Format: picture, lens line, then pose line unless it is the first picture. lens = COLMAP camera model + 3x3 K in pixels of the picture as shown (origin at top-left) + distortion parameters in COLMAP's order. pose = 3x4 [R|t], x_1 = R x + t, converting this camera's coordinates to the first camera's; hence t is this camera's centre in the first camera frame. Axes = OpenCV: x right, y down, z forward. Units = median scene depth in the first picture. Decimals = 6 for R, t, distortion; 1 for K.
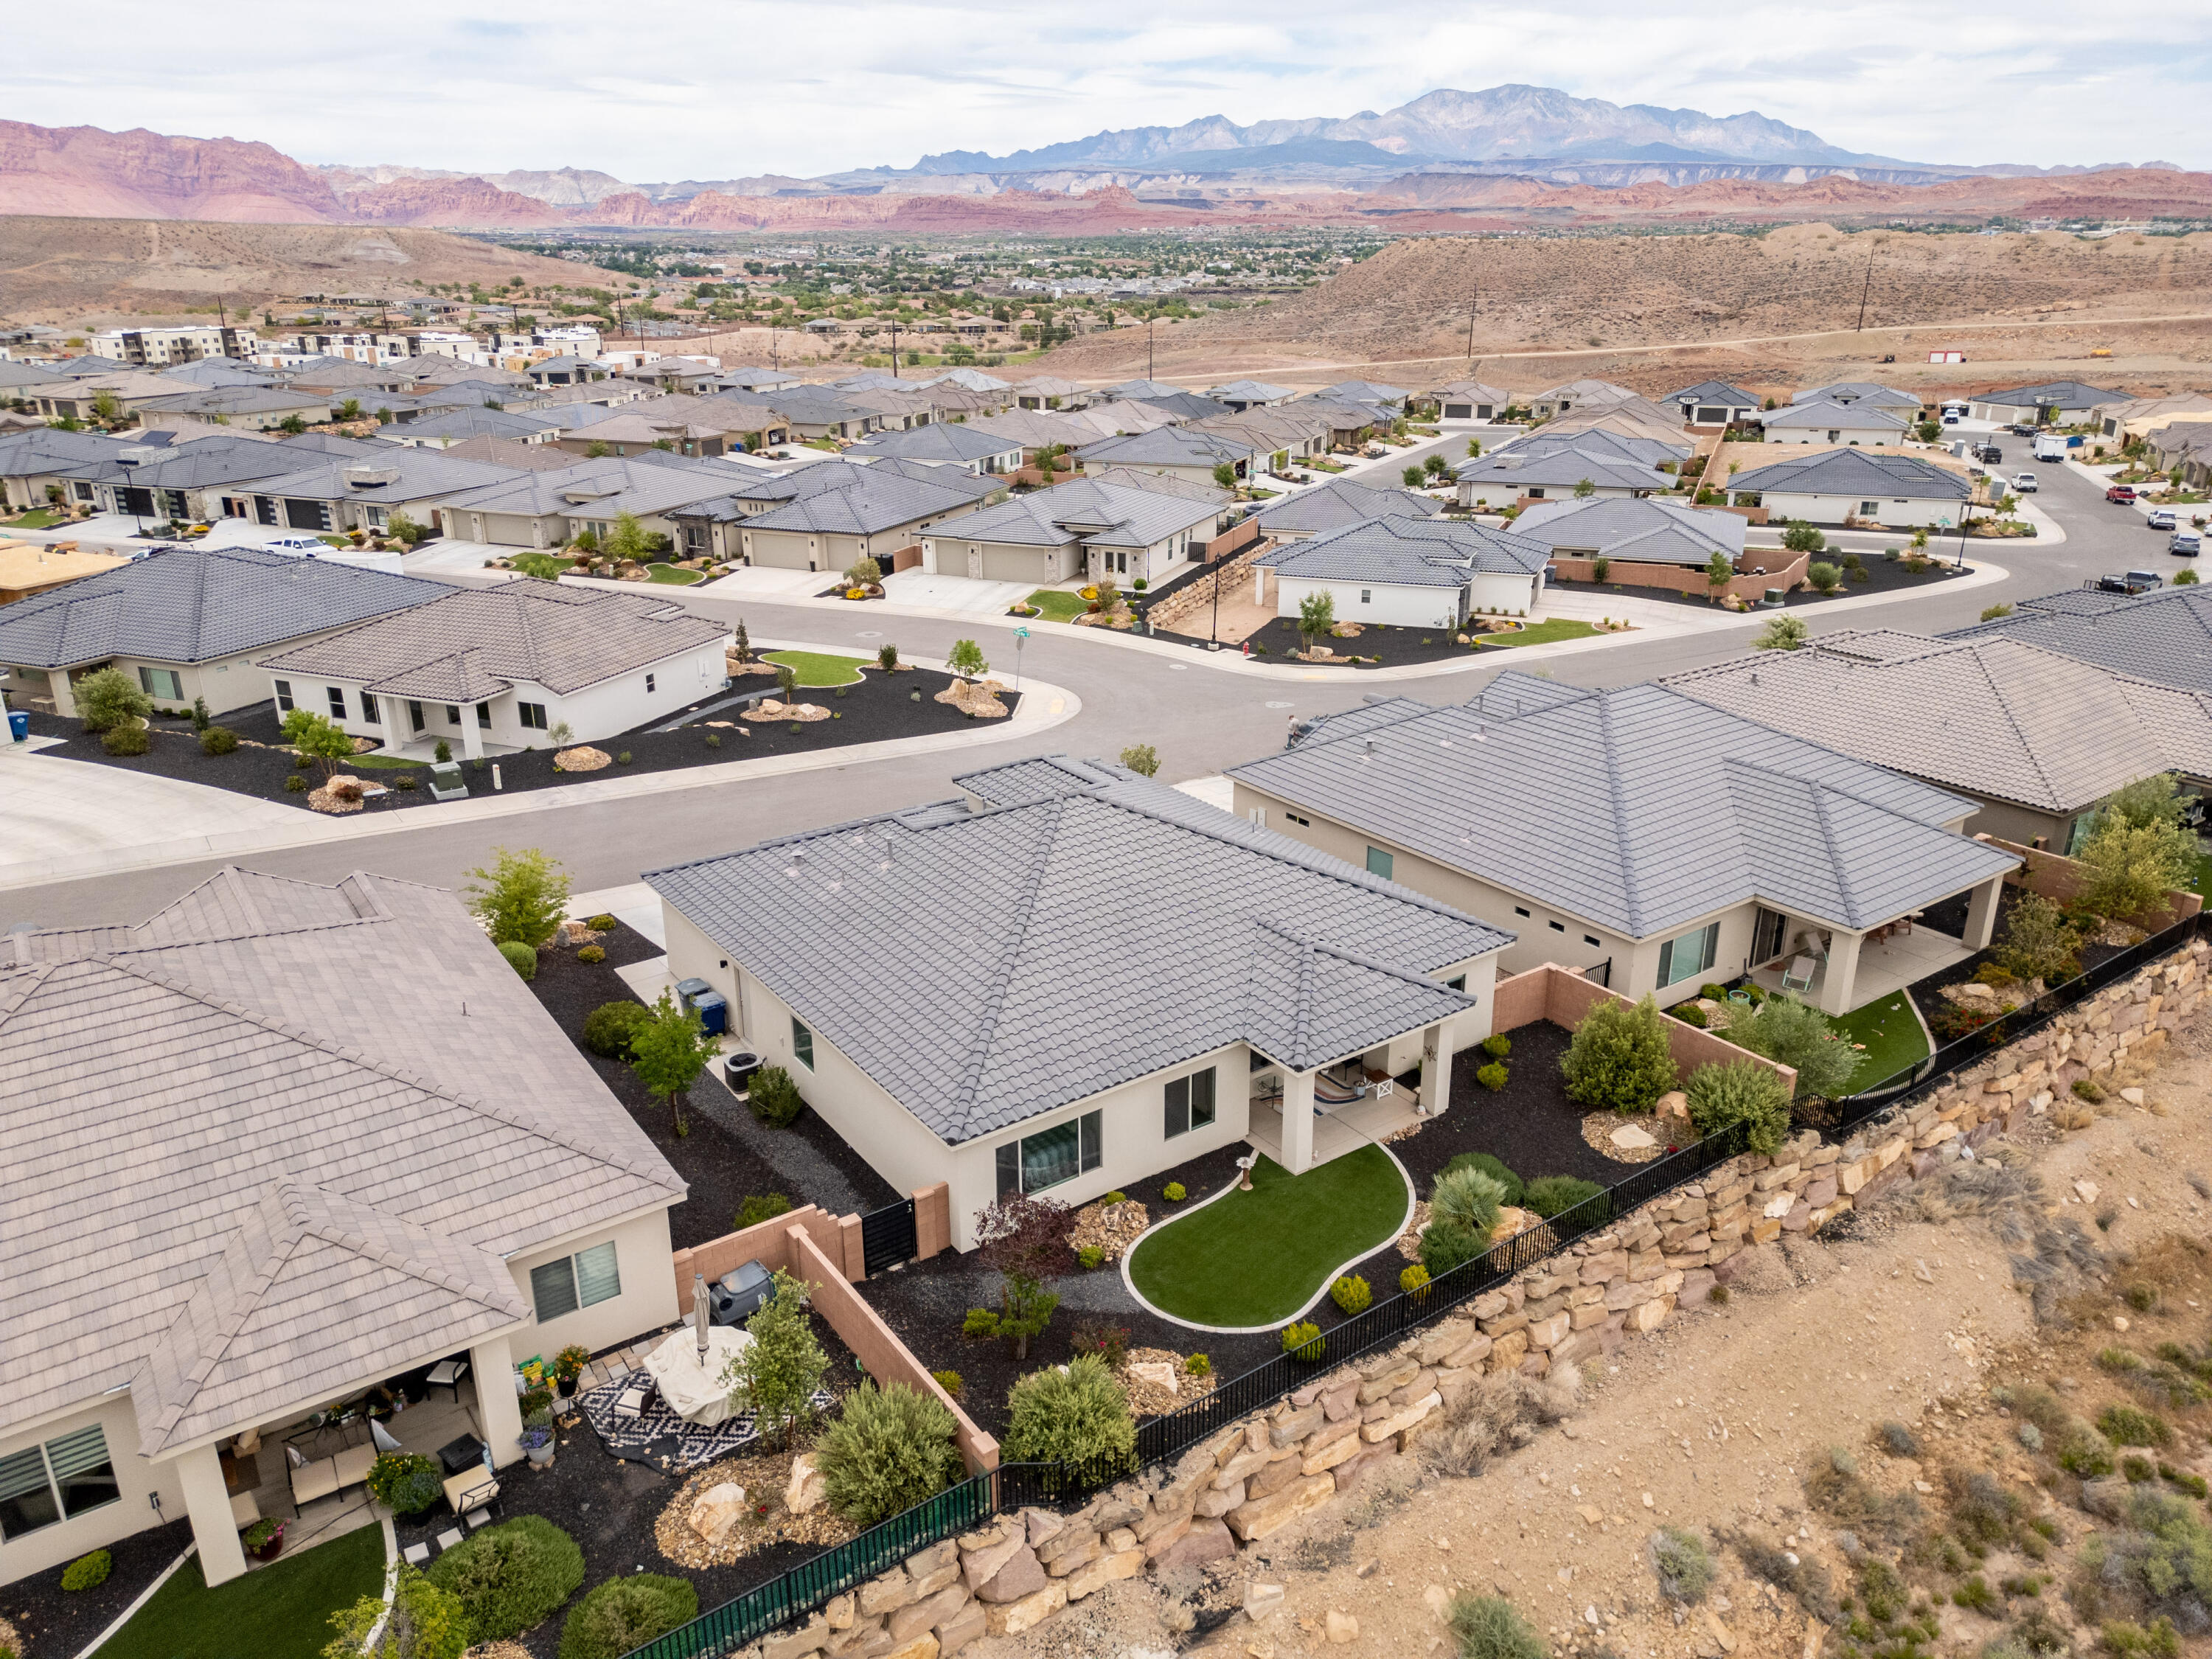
lens RADIAL K [[1549.5, 0, 1111.2], [0, 1549.5, 826.5], [0, 0, 1]] dist [0.067730, -0.058959]
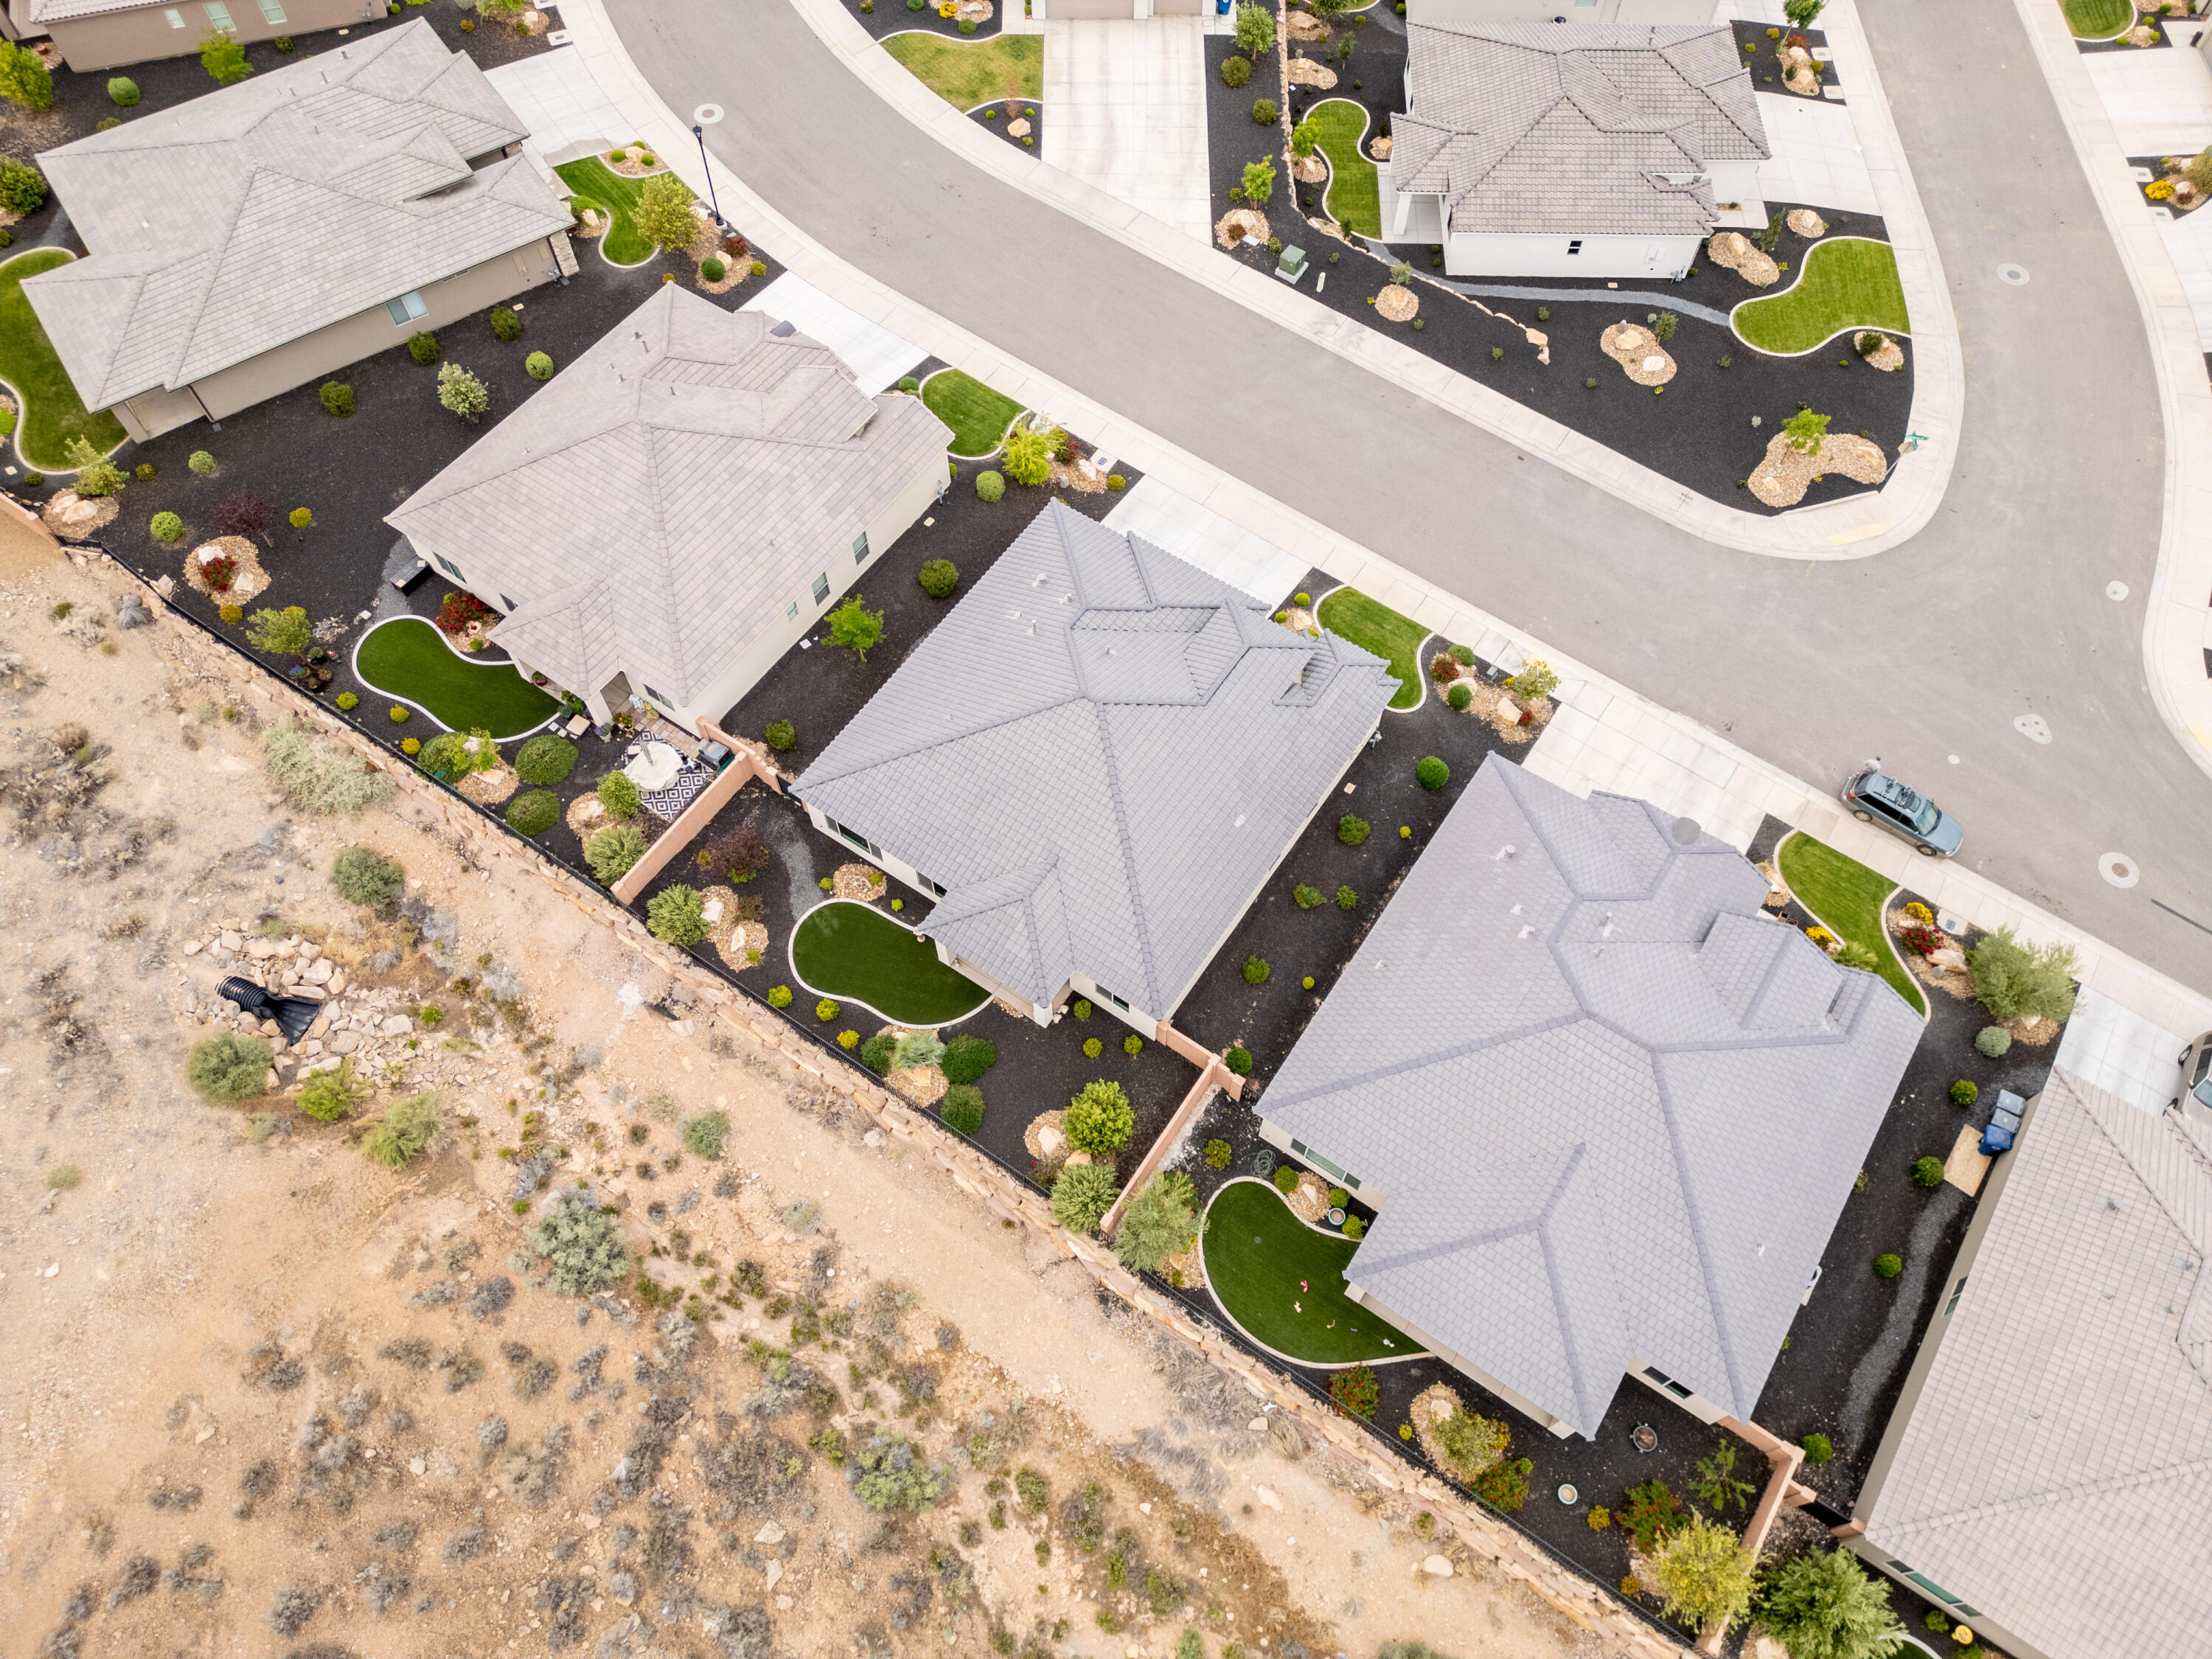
lens RADIAL K [[1548.1, 0, 1109.9], [0, 1548.1, 821.7], [0, 0, 1]] dist [0.081753, -0.081441]
pose [[0.349854, 0.815136, -0.461687, 0.859065], [-0.334154, 0.568998, 0.751387, -1.214135], [0.875182, -0.108601, 0.471447, 0.406301]]
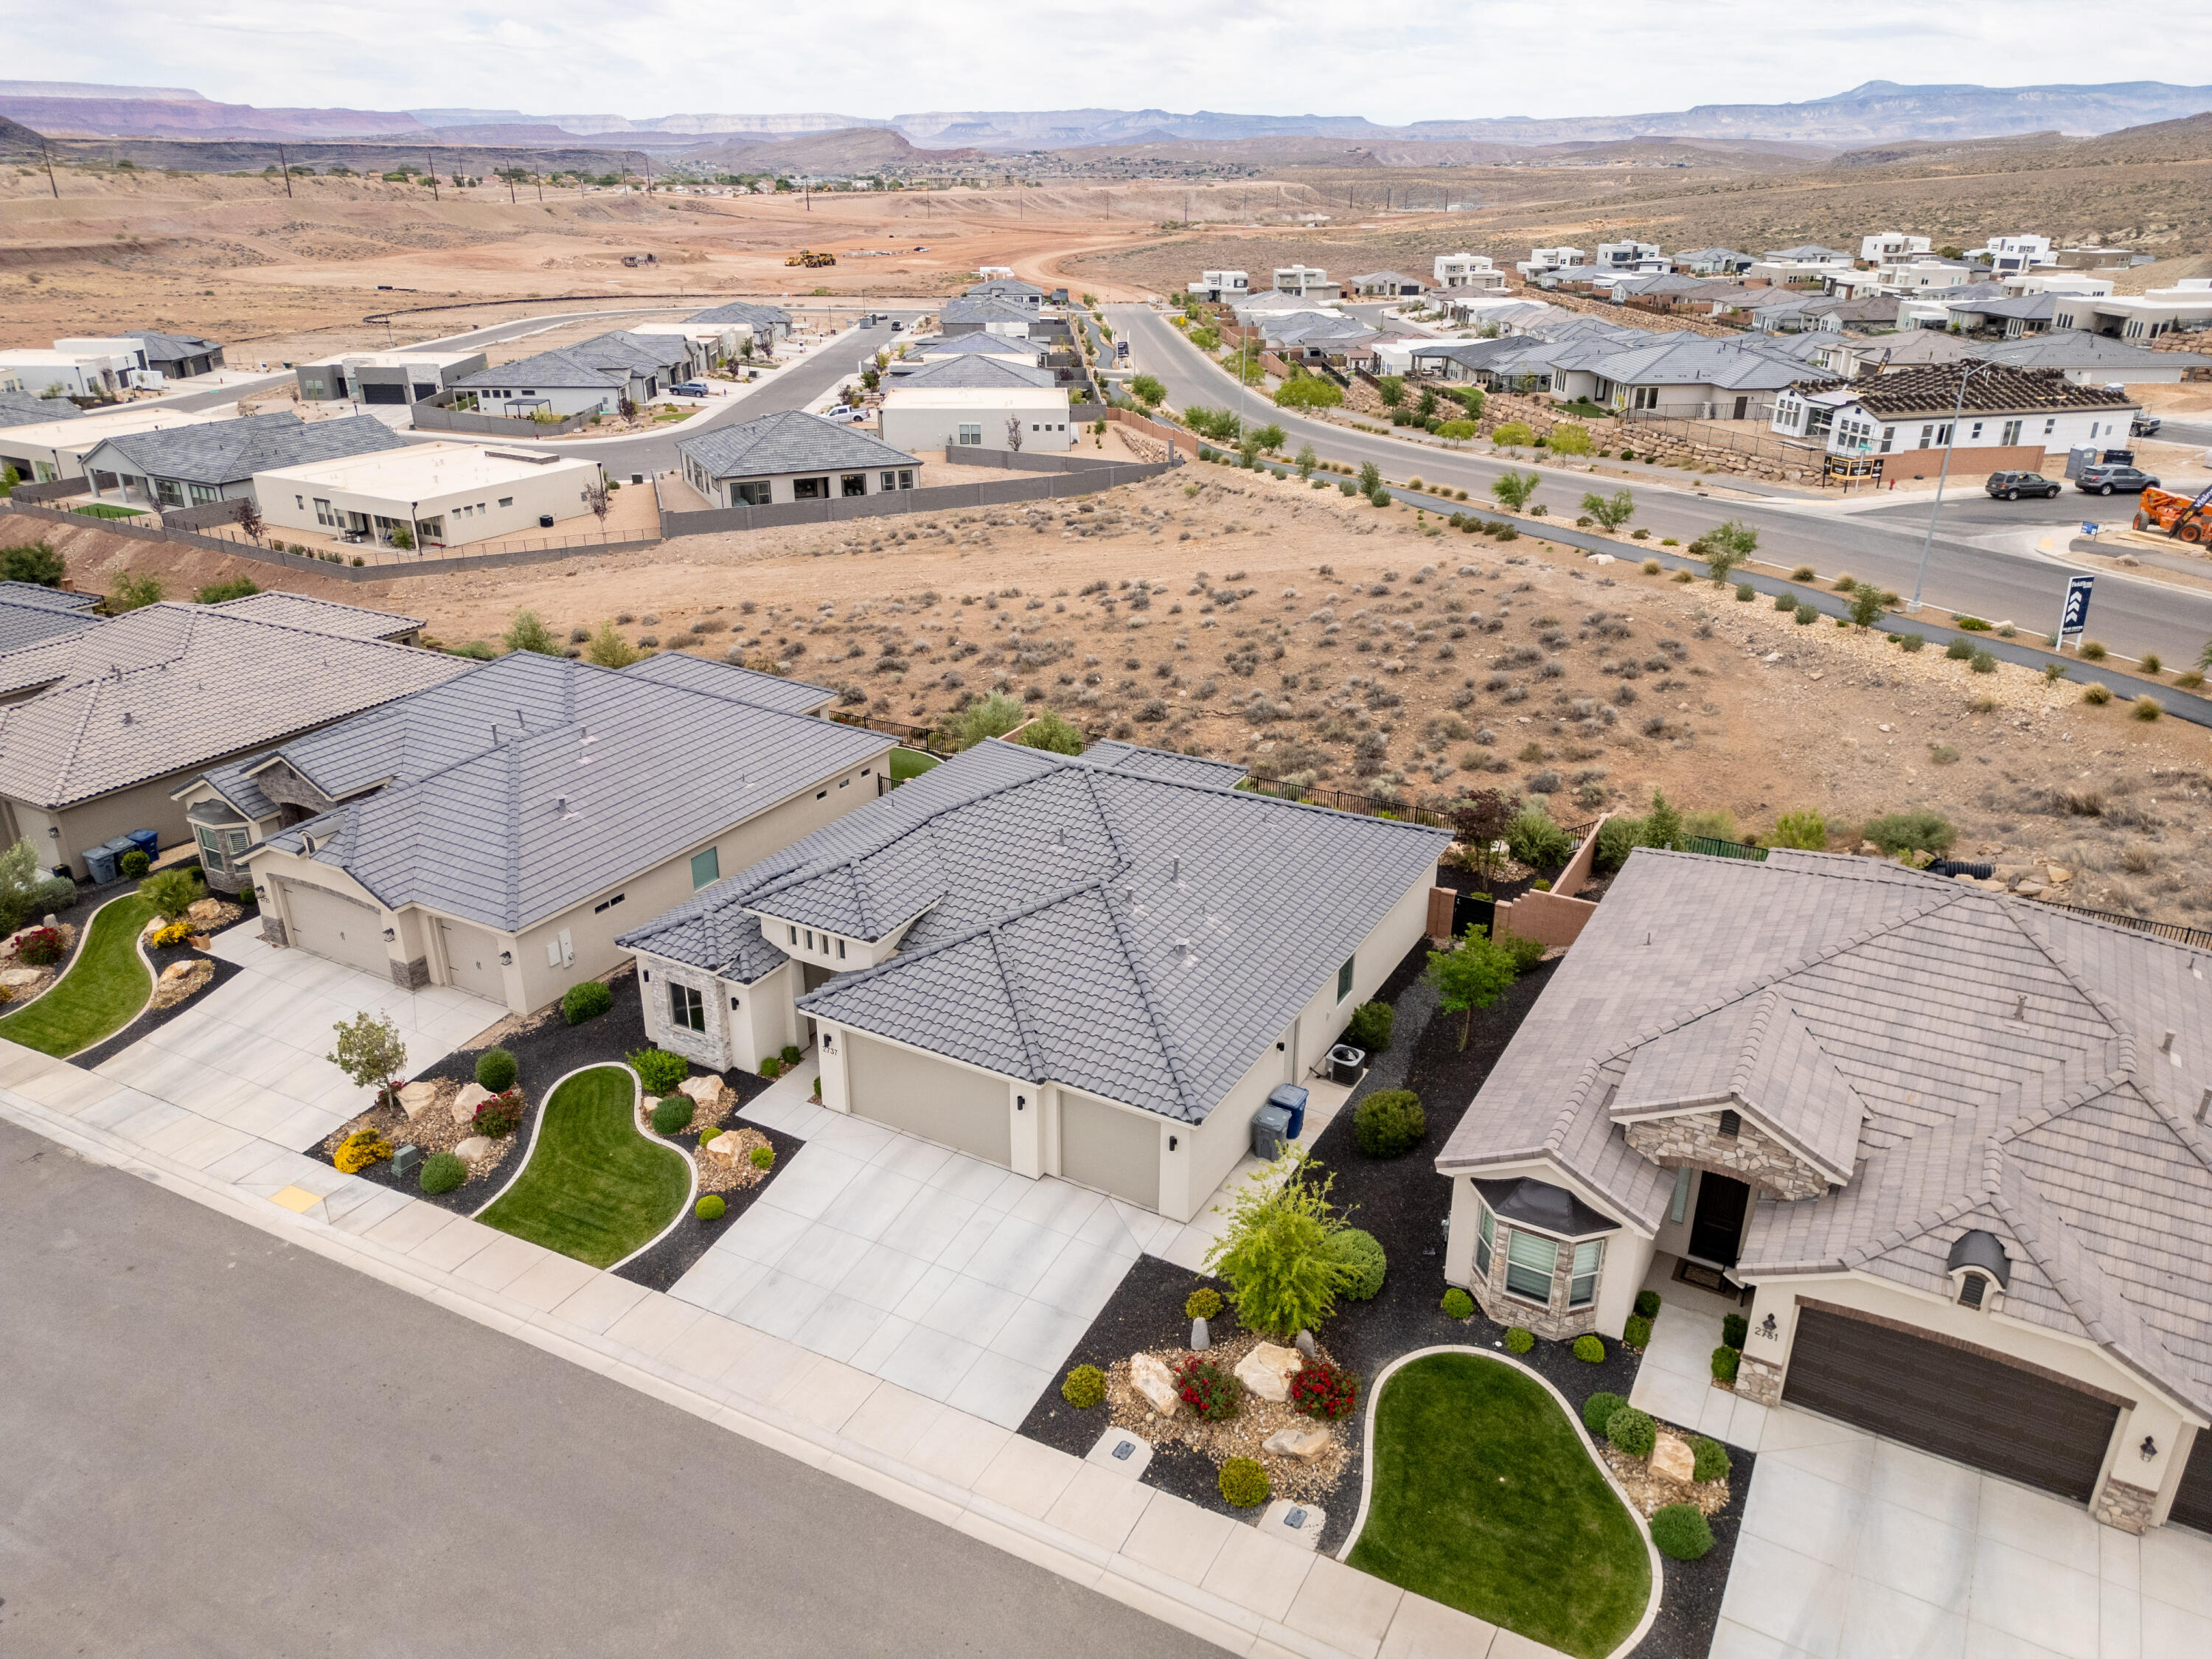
lens RADIAL K [[1555.1, 0, 1106.0], [0, 1555.1, 829.5], [0, 0, 1]] dist [0.003562, 0.002031]
pose [[-0.426101, -0.357338, 0.831112, -1.102727], [0.315157, 0.802506, 0.506616, -0.609144], [-0.848006, 0.477801, -0.229331, 1.489327]]
